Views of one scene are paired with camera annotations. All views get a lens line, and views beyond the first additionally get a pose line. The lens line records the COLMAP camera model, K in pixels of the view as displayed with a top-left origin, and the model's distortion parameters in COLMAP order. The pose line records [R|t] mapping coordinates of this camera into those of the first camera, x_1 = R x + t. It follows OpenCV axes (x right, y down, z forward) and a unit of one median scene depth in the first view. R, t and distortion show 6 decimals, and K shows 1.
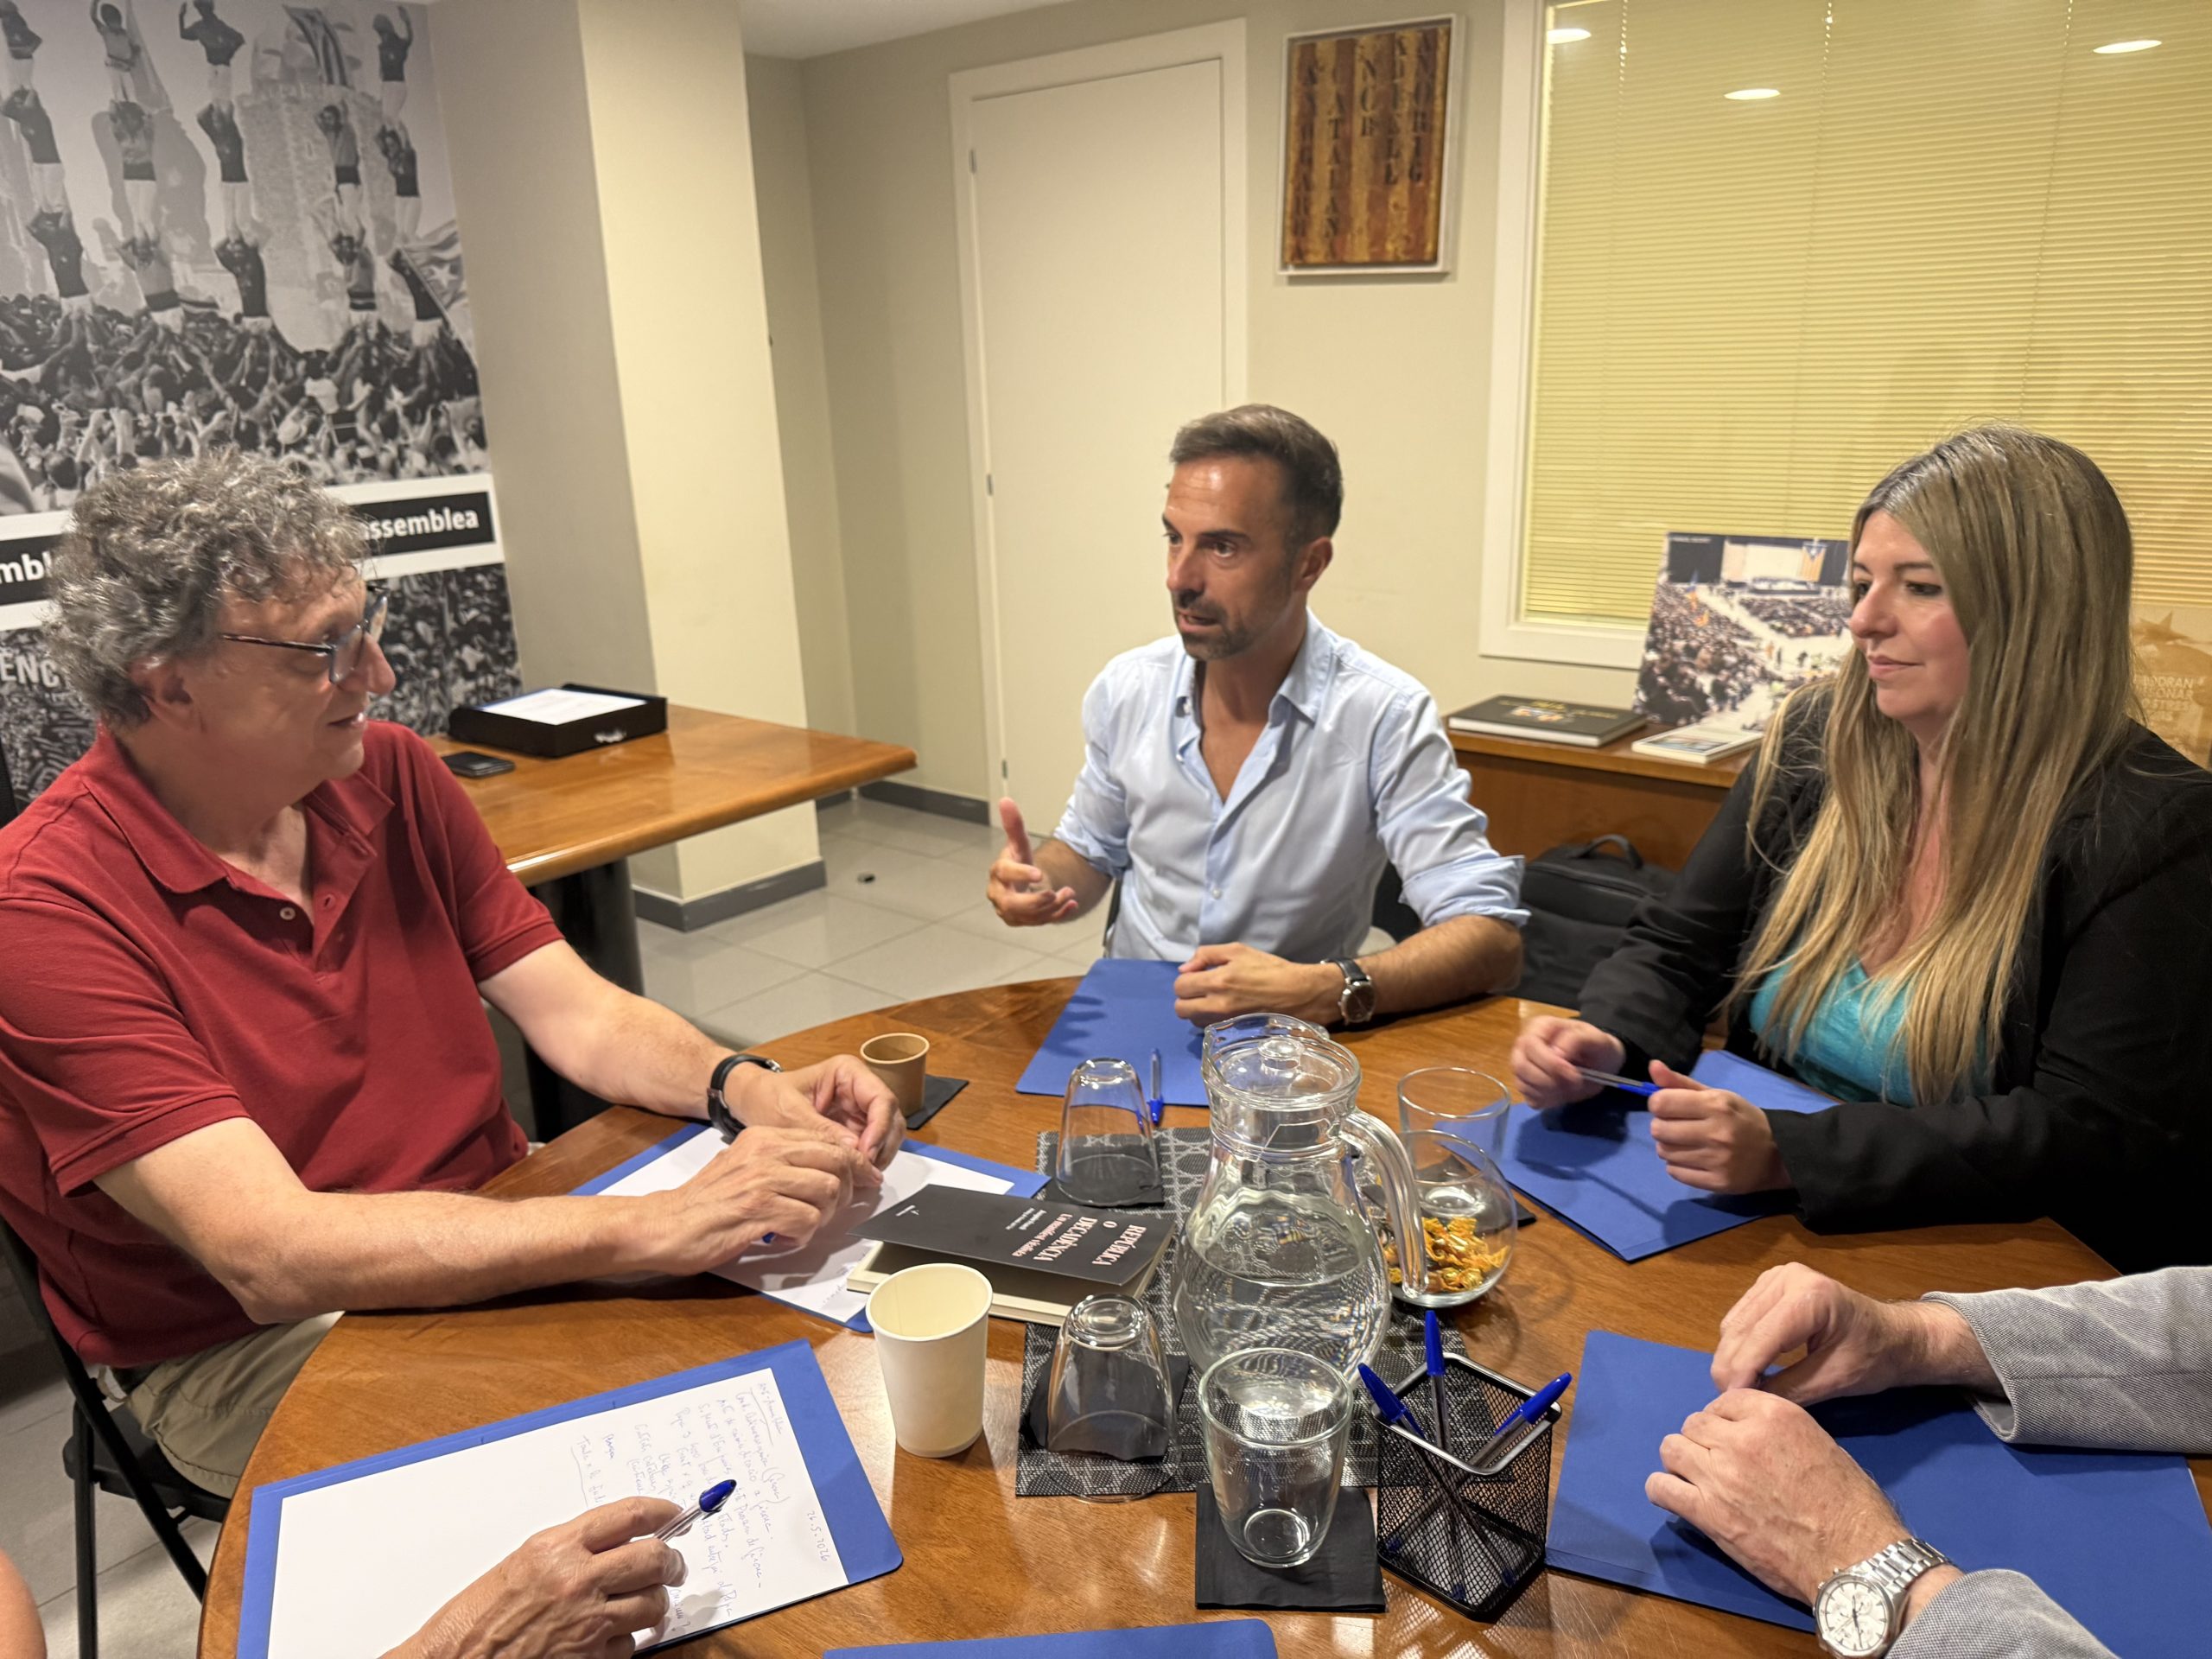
lens RADIAL K [[1568.7, 0, 1106.0], [0, 1568.7, 829.5], [0, 0, 1]] dist [0.010871, -0.019939]
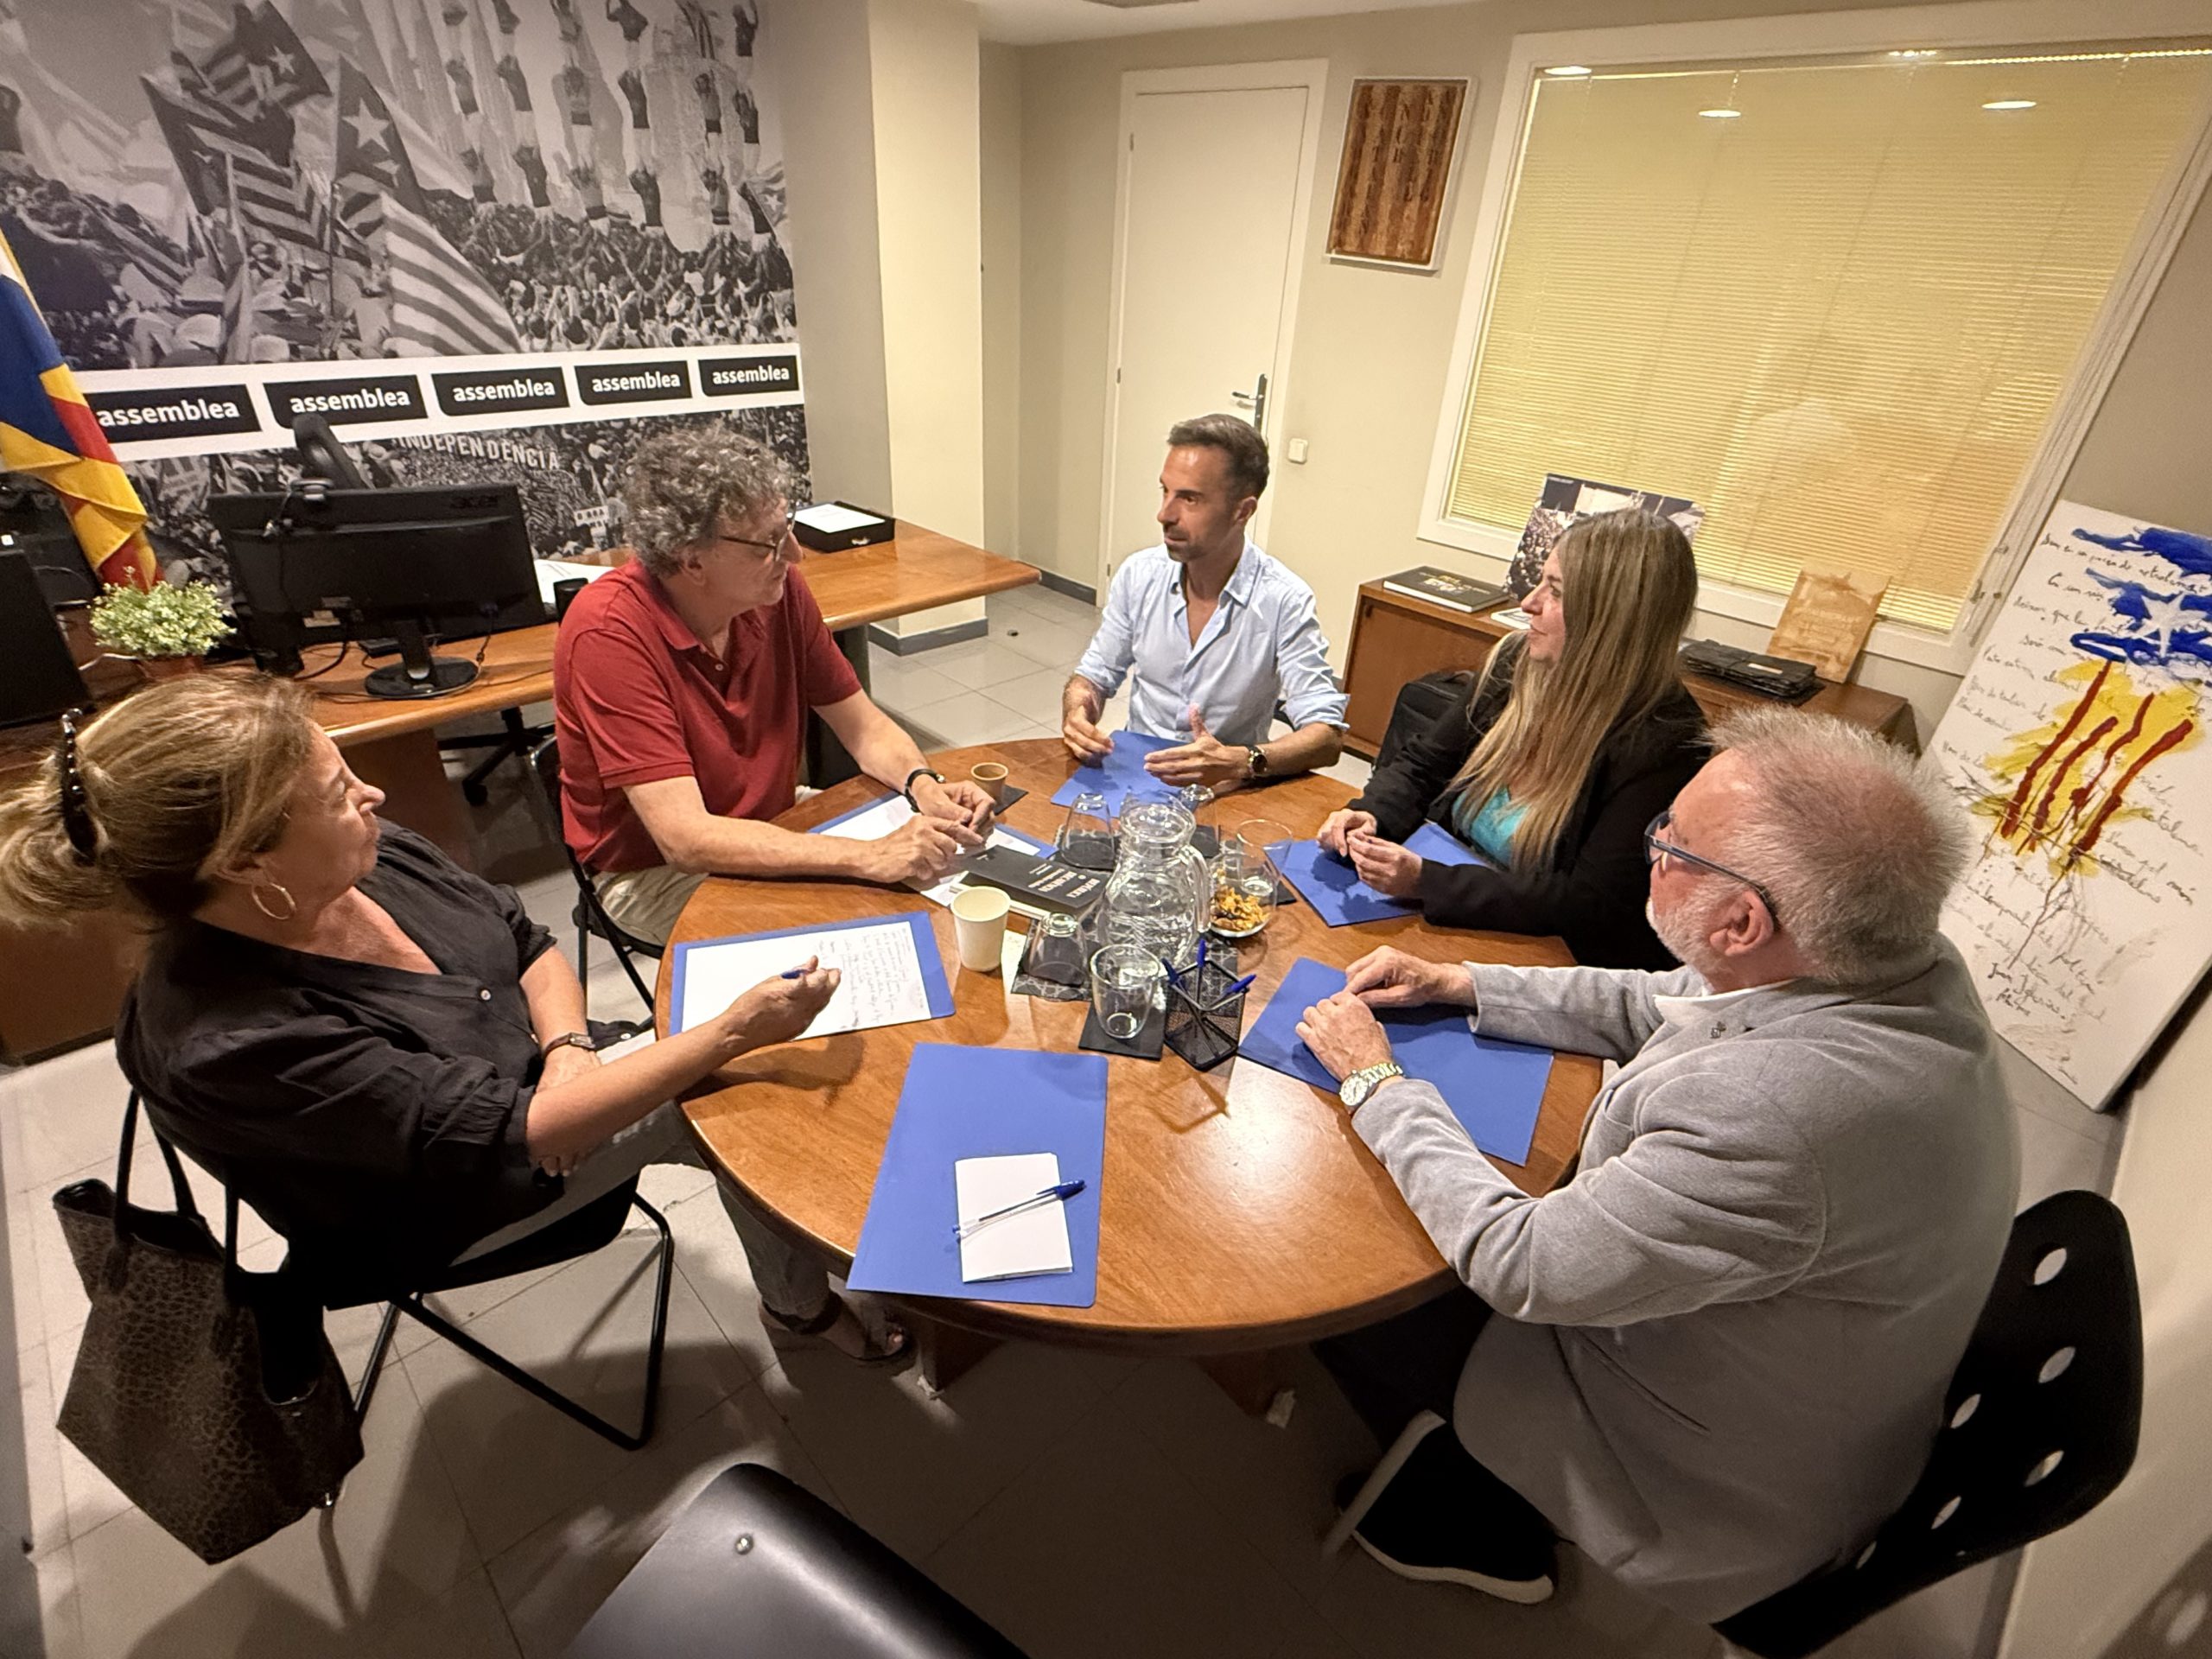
lens RADIAL K [[1037.9, 0, 1106.0], [0, 1037.9, 829.5], [0, 0, 1]] dist [0.002437, 0.000676]
pose [[0.990404, 0.126008, -0.056768, 0.033242], [-0.109912, 0.967151, 0.229213, -0.037897], [0.083785, -0.220774, 0.971720, -0.091896]]
